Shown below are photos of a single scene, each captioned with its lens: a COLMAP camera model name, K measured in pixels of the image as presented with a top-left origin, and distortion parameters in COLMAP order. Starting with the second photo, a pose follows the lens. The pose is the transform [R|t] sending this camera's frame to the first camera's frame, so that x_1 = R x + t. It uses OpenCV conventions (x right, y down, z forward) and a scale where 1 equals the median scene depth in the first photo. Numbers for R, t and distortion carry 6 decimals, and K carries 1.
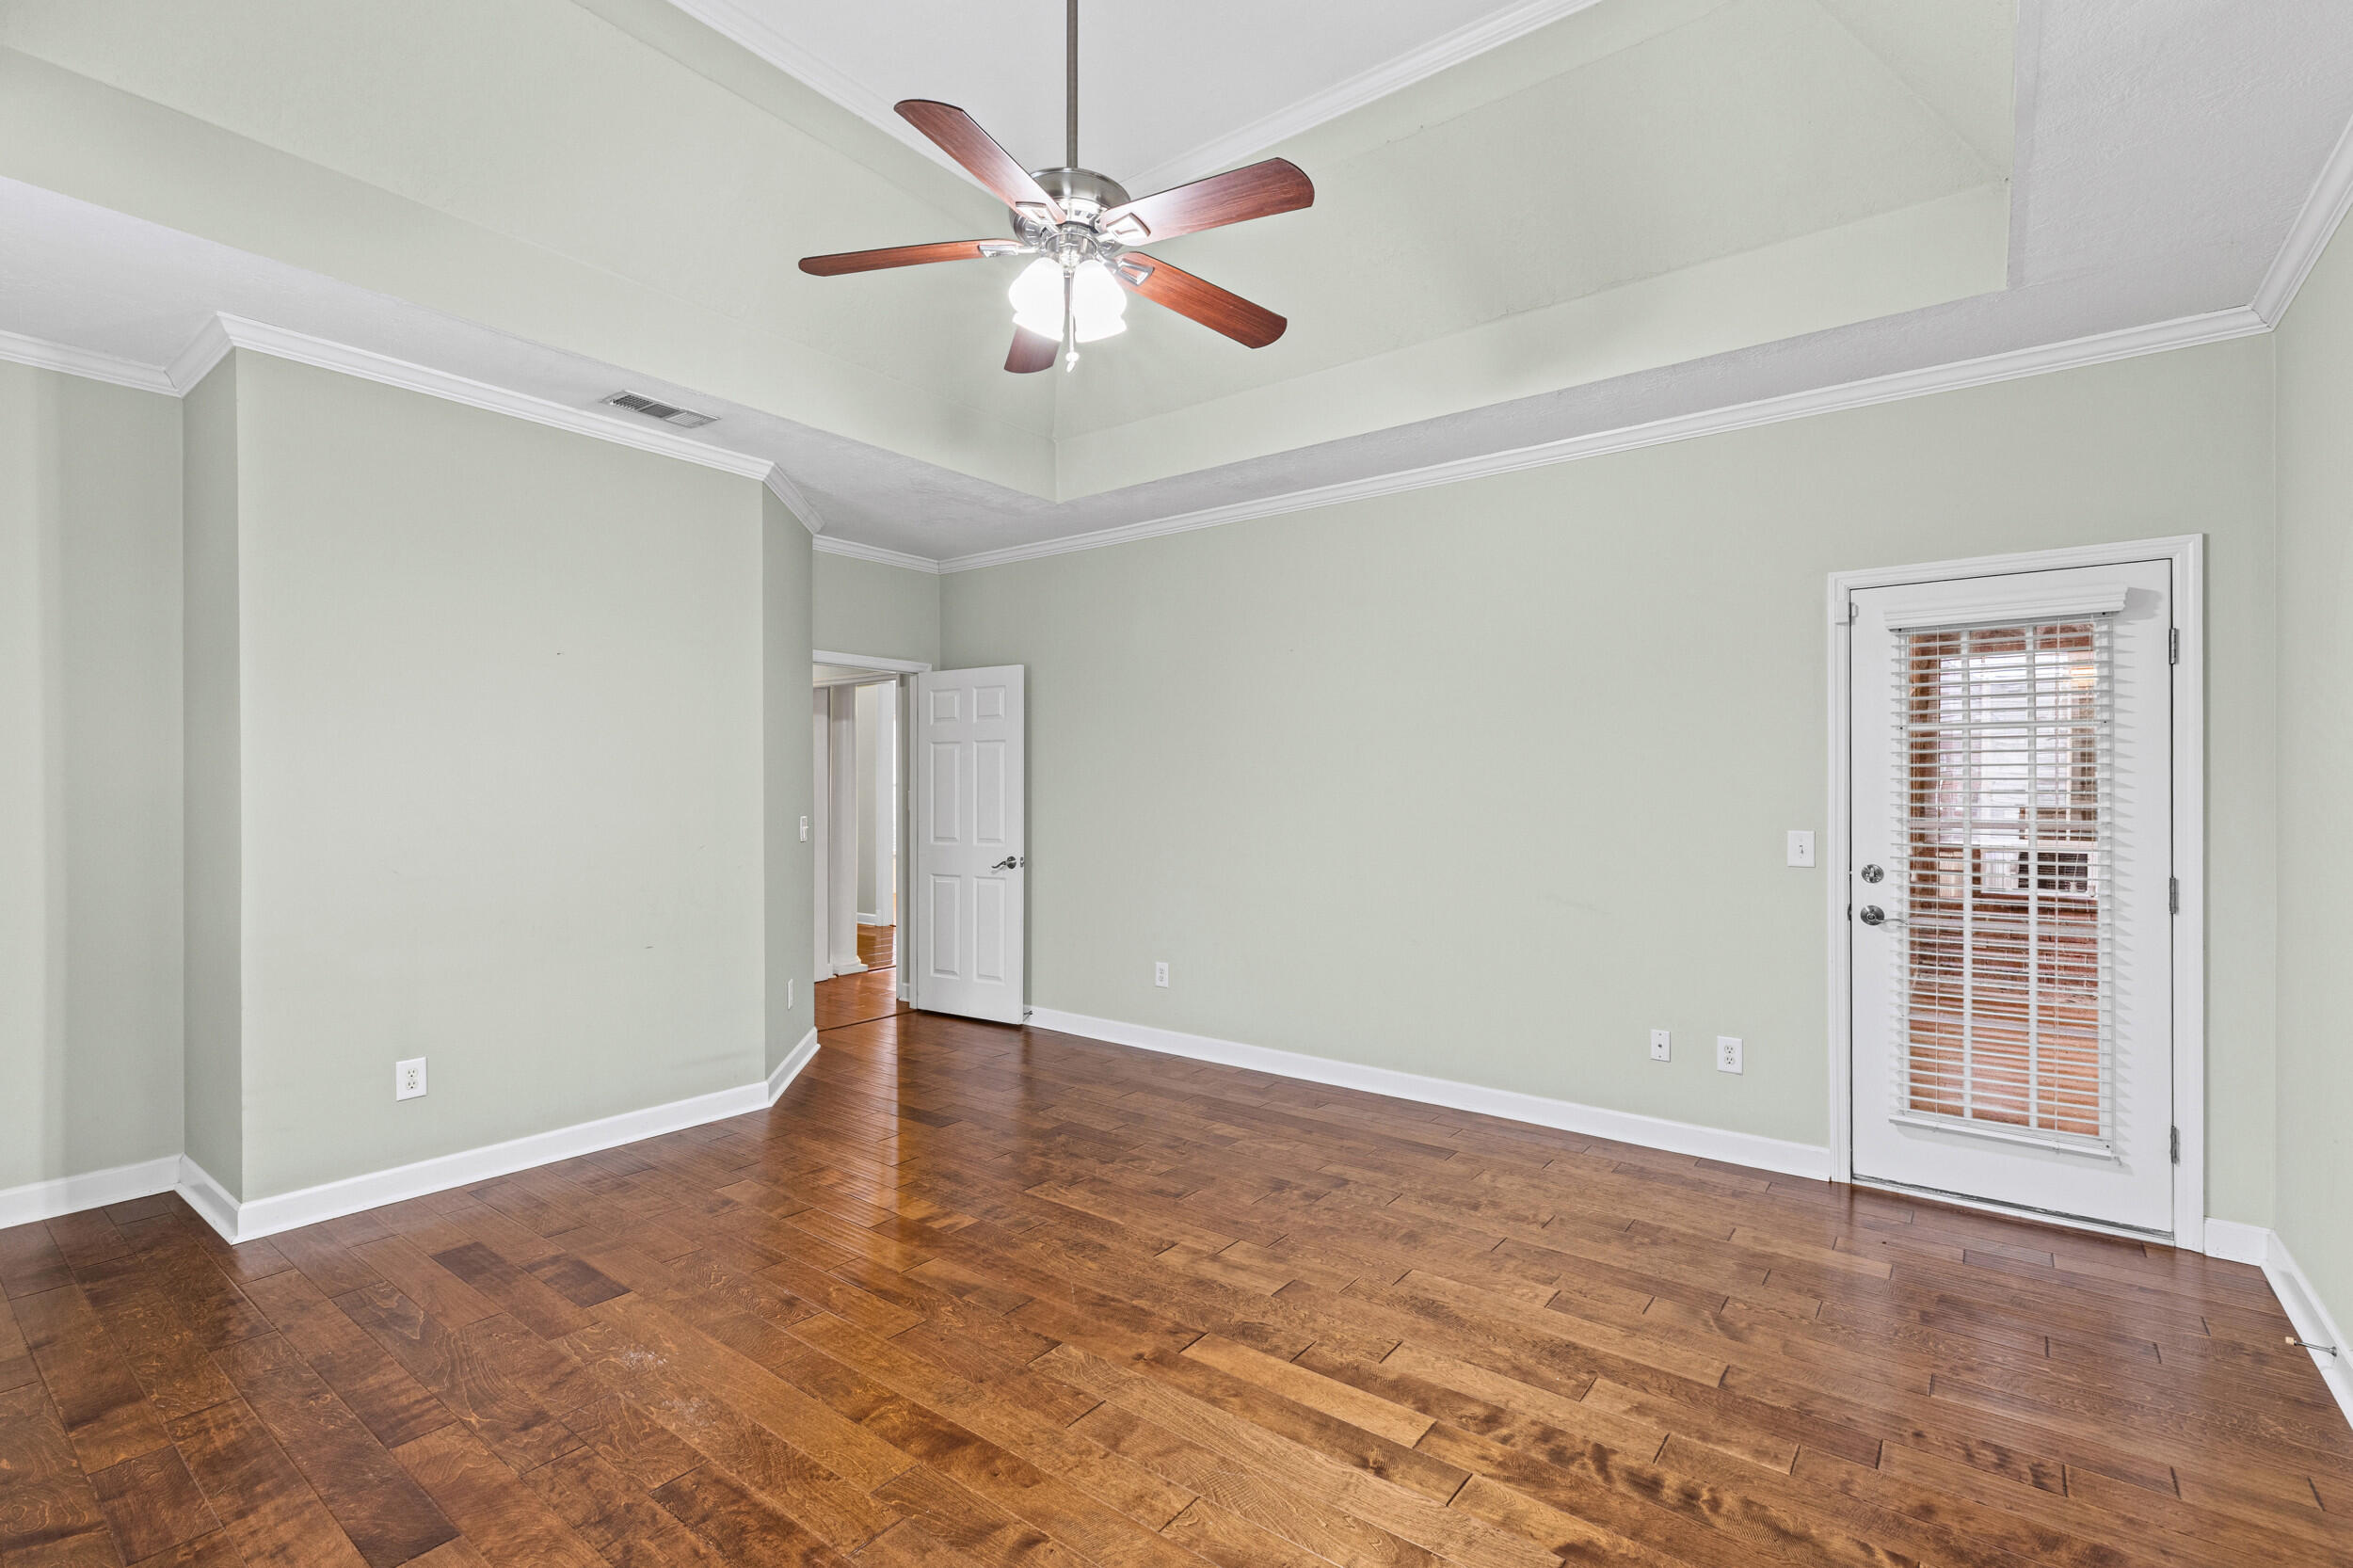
lens RADIAL K [[1066.5, 0, 1170.6], [0, 1066.5, 792.0], [0, 0, 1]] dist [0.004043, 0.001810]
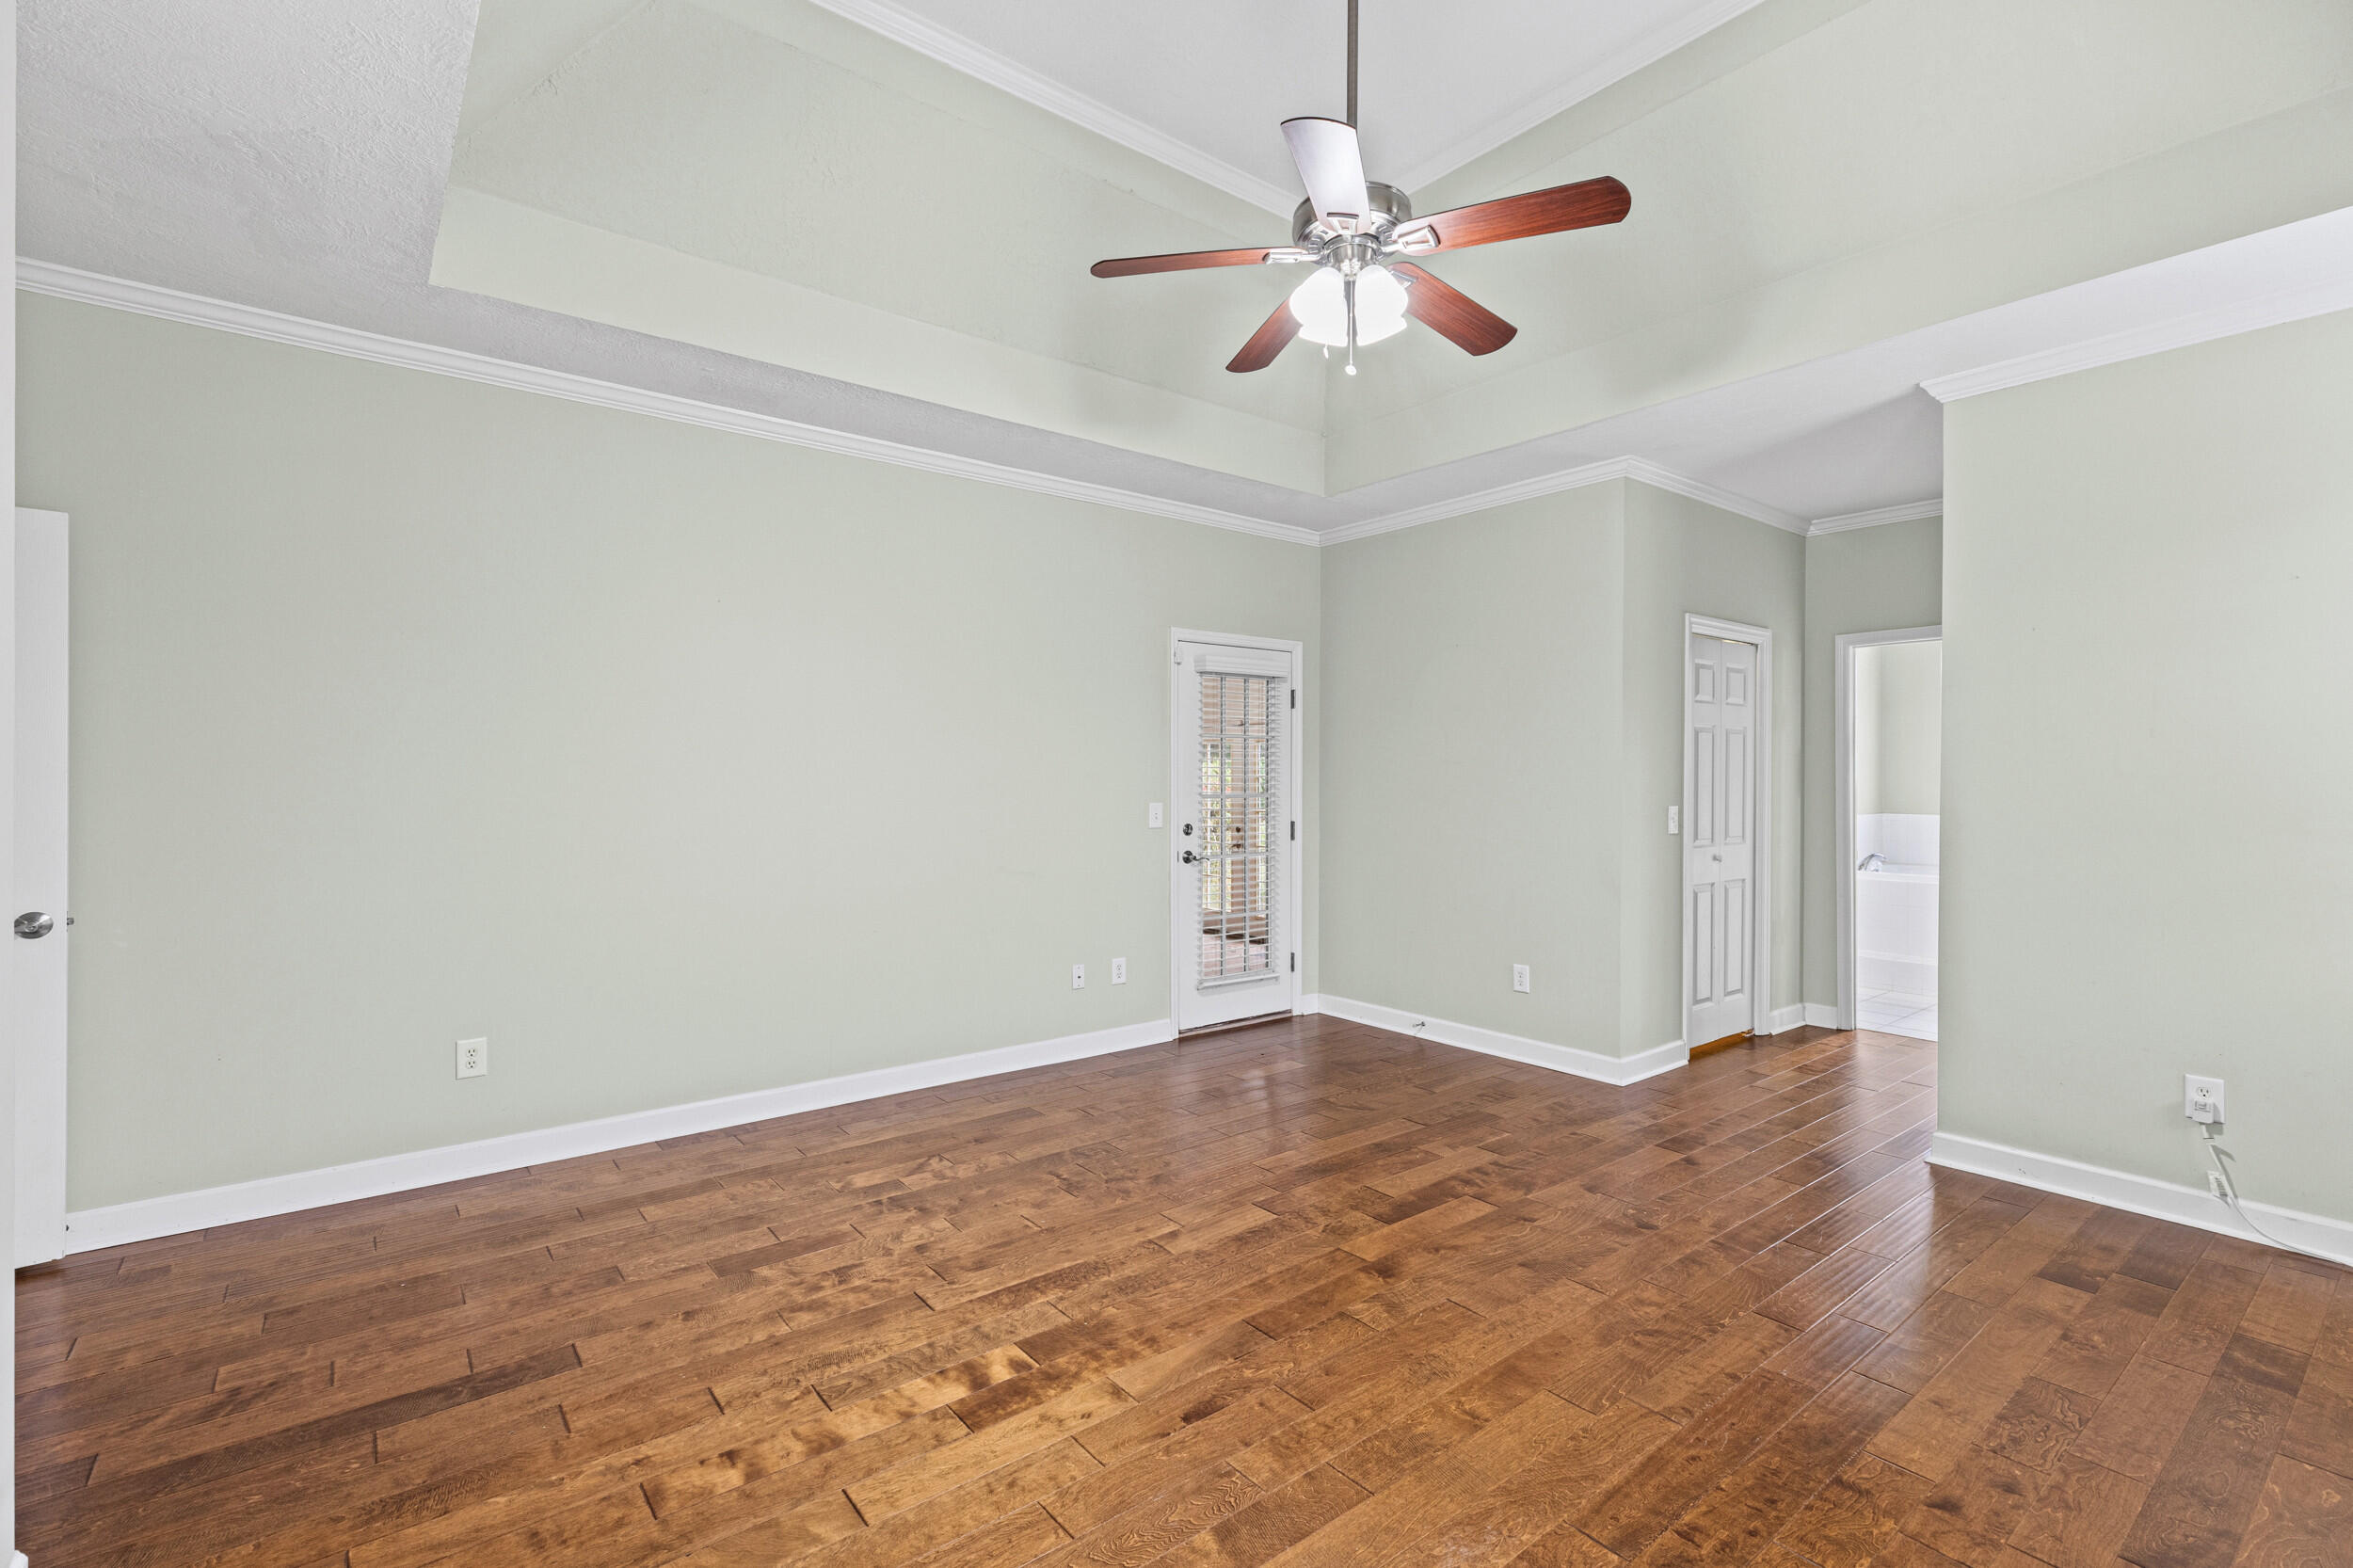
lens RADIAL K [[1066.5, 0, 1177.9], [0, 1066.5, 775.1], [0, 0, 1]] dist [0.004043, 0.001810]
pose [[0.234021, 0.000019, 0.972231, -0.962246], [-0.001702, 0.999998, 0.000390, -0.002374], [-0.972230, -0.001746, 0.234021, 0.769545]]
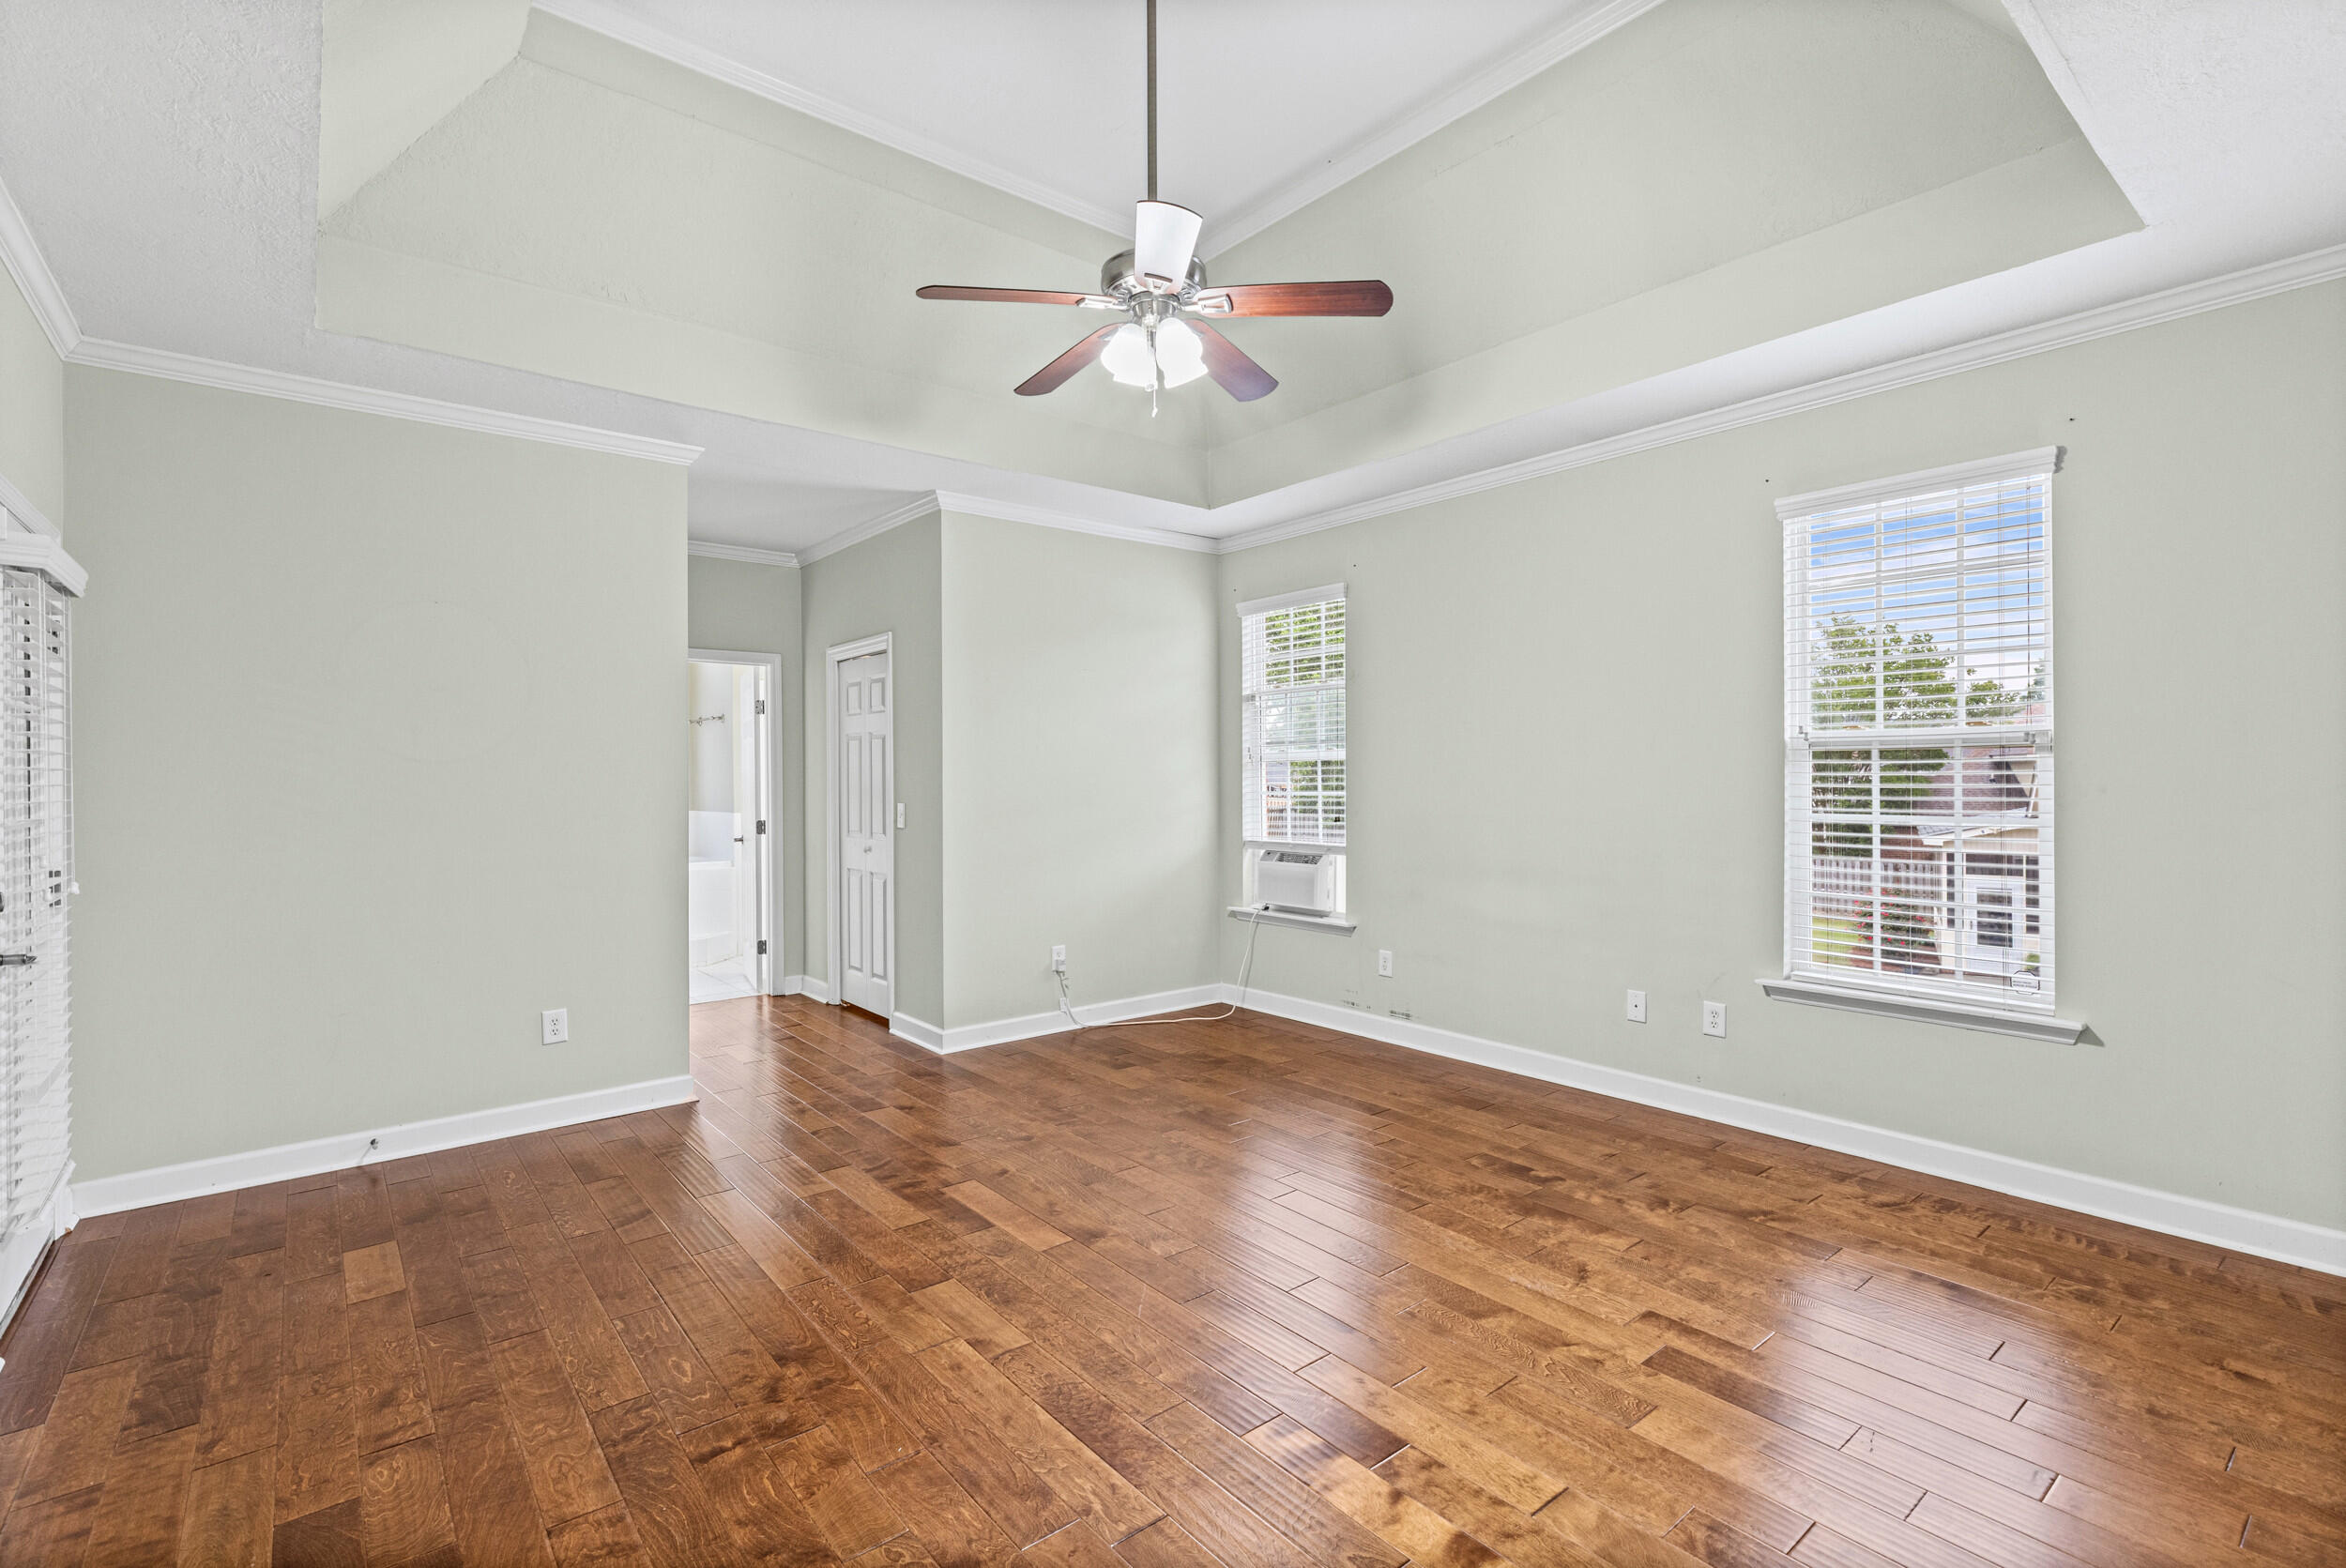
lens RADIAL K [[1063.3, 0, 1184.2], [0, 1063.3, 777.3], [0, 0, 1]] dist [0.004043, 0.001810]
pose [[-0.977502, 0.004279, 0.210882, -0.307726], [0.005280, 0.999977, 0.004184, -0.005301], [-0.210859, 0.005203, -0.977503, 1.779867]]
